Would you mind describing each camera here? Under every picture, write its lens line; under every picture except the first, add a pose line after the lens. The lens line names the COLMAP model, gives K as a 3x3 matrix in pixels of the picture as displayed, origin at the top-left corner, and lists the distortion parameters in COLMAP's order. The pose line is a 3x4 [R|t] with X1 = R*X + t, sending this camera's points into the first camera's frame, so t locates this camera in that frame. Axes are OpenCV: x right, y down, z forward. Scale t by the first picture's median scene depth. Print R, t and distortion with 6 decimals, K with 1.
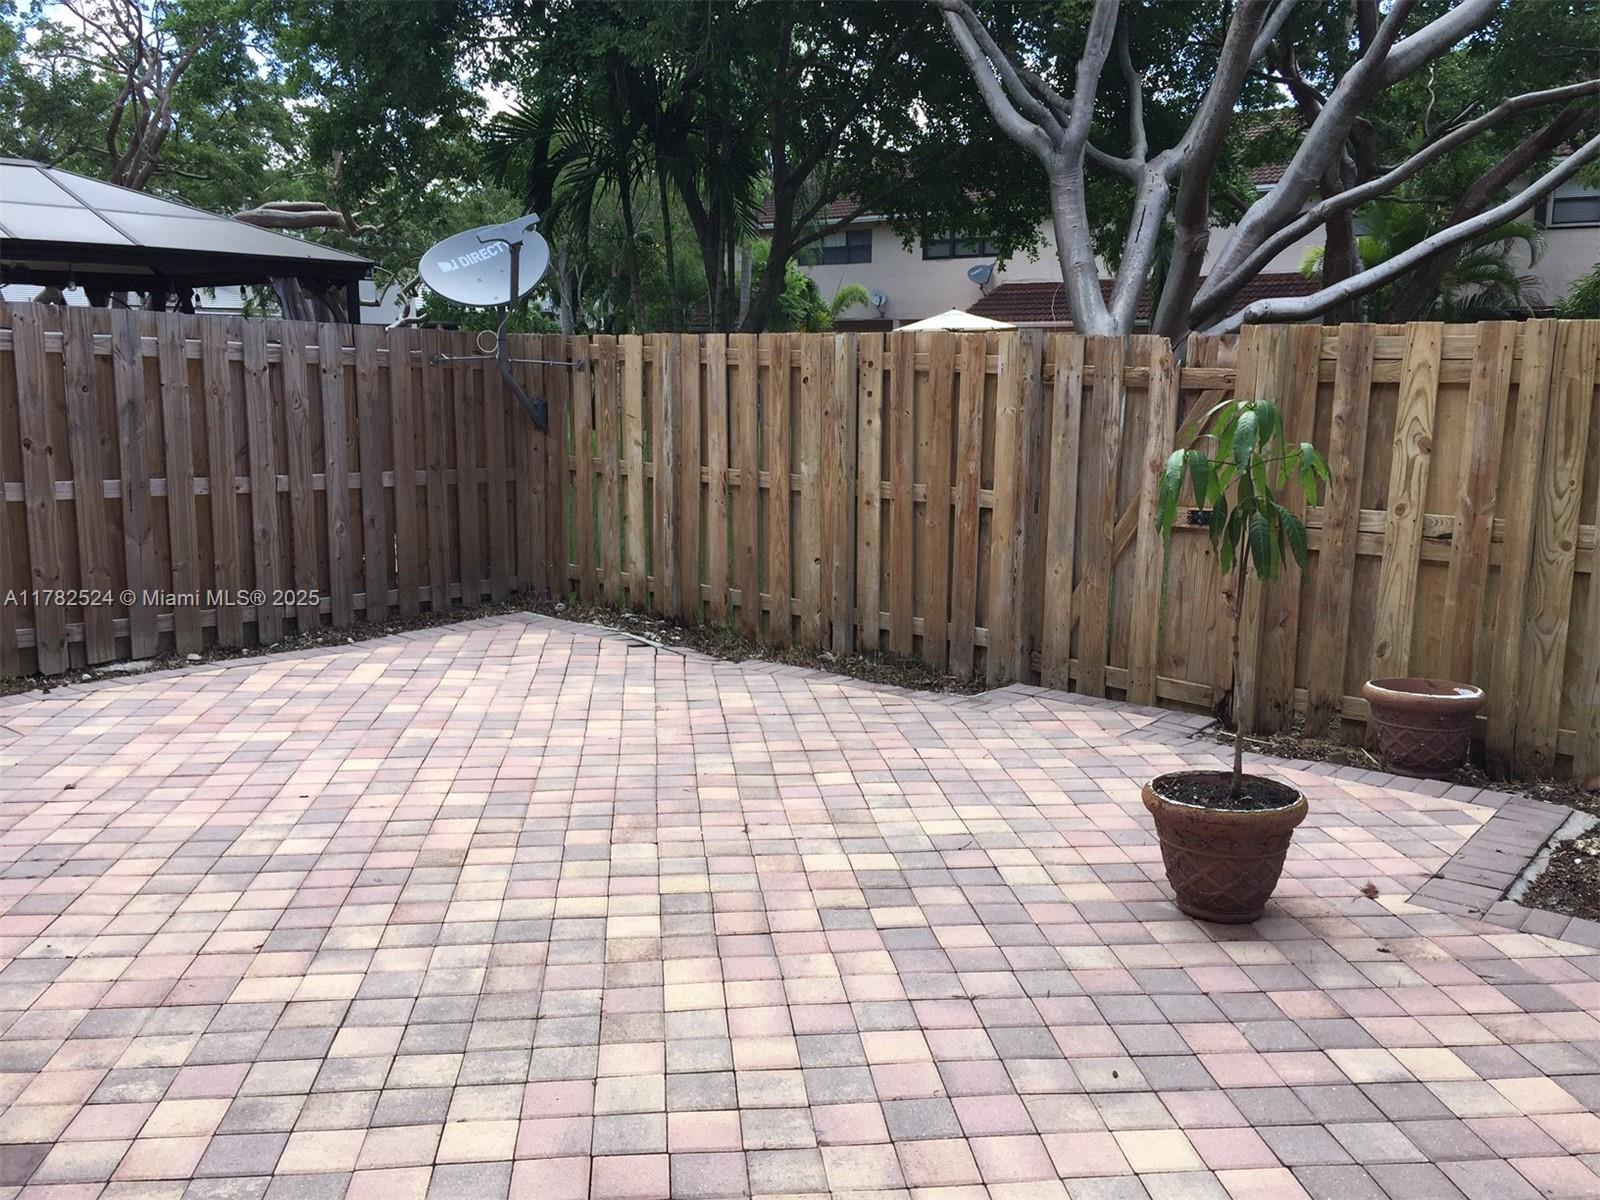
lens RADIAL K [[1363.0, 0, 799.2], [0, 1363.0, 596.9], [0, 0, 1]] dist [0.031323, -0.040513]
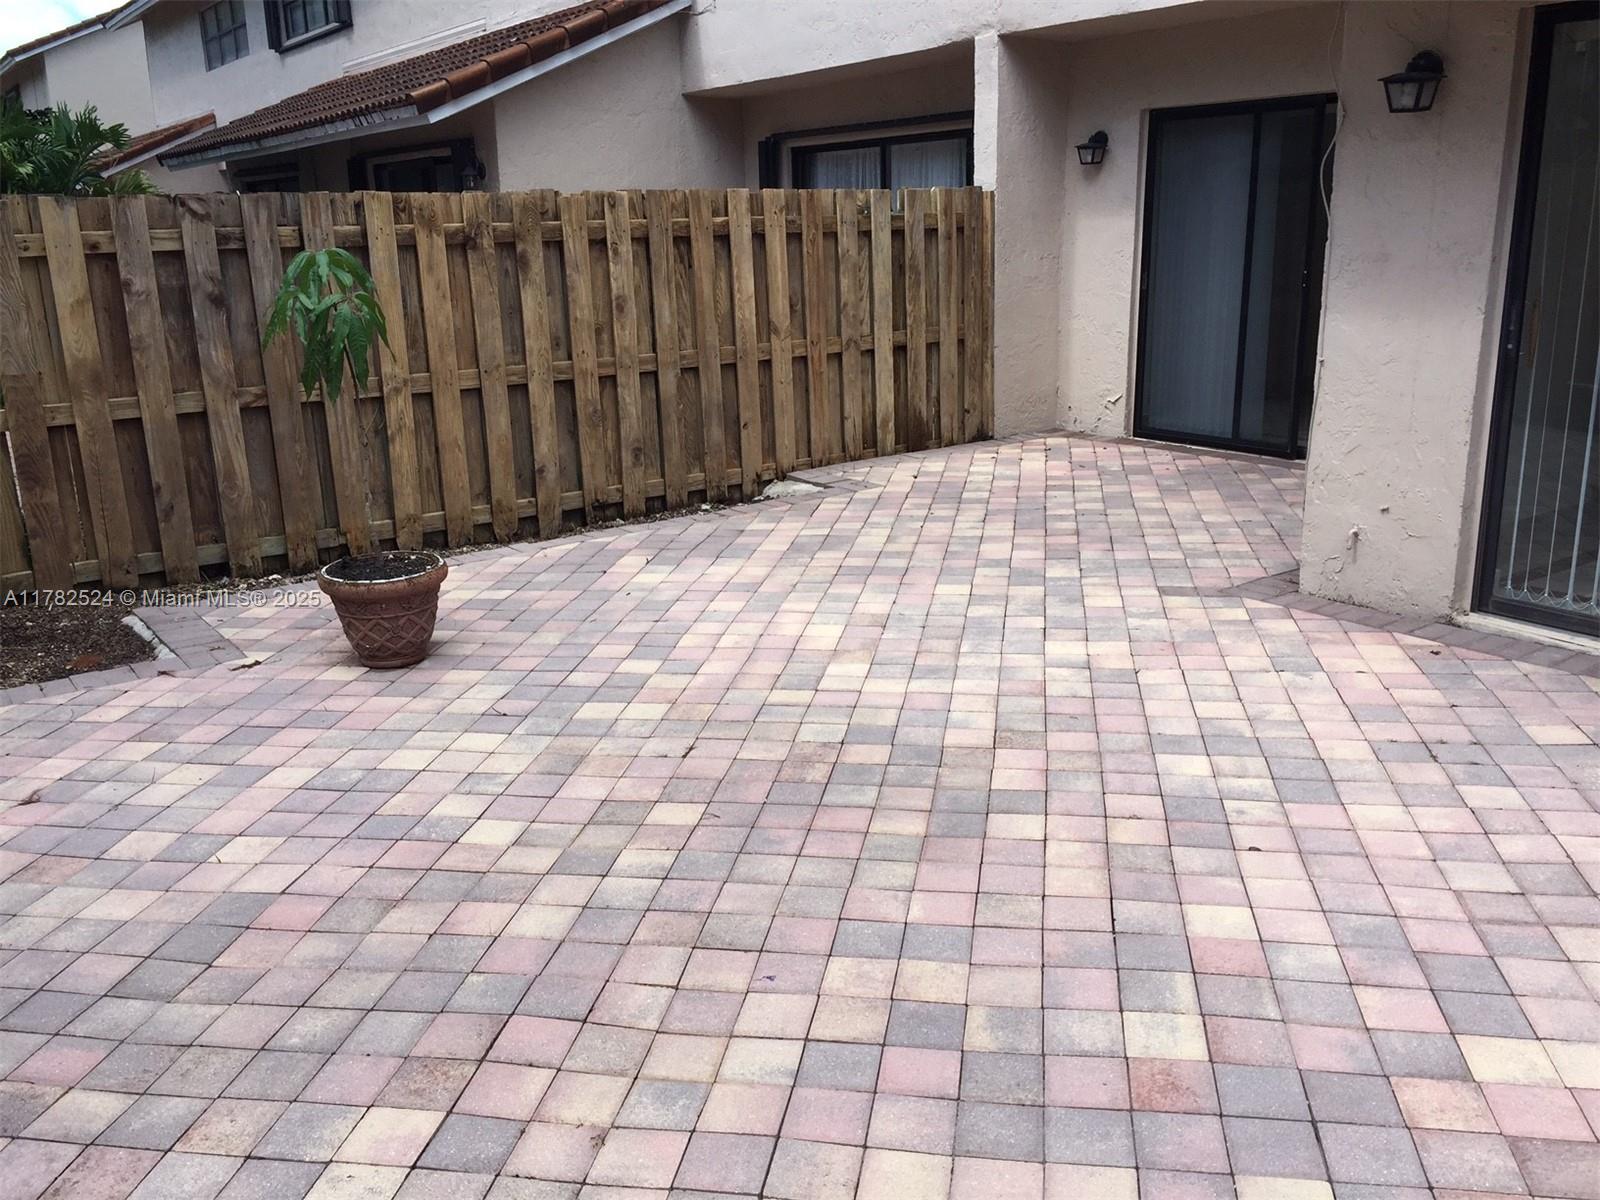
lens RADIAL K [[1363.0, 0, 799.6], [0, 1363.0, 603.2], [0, 0, 1]] dist [0.031323, -0.040513]
pose [[-0.959749, -0.056990, 0.275017, -0.369891], [0.068753, 0.901732, 0.426793, -0.308454], [-0.272314, 0.428523, -0.861518, 1.818288]]
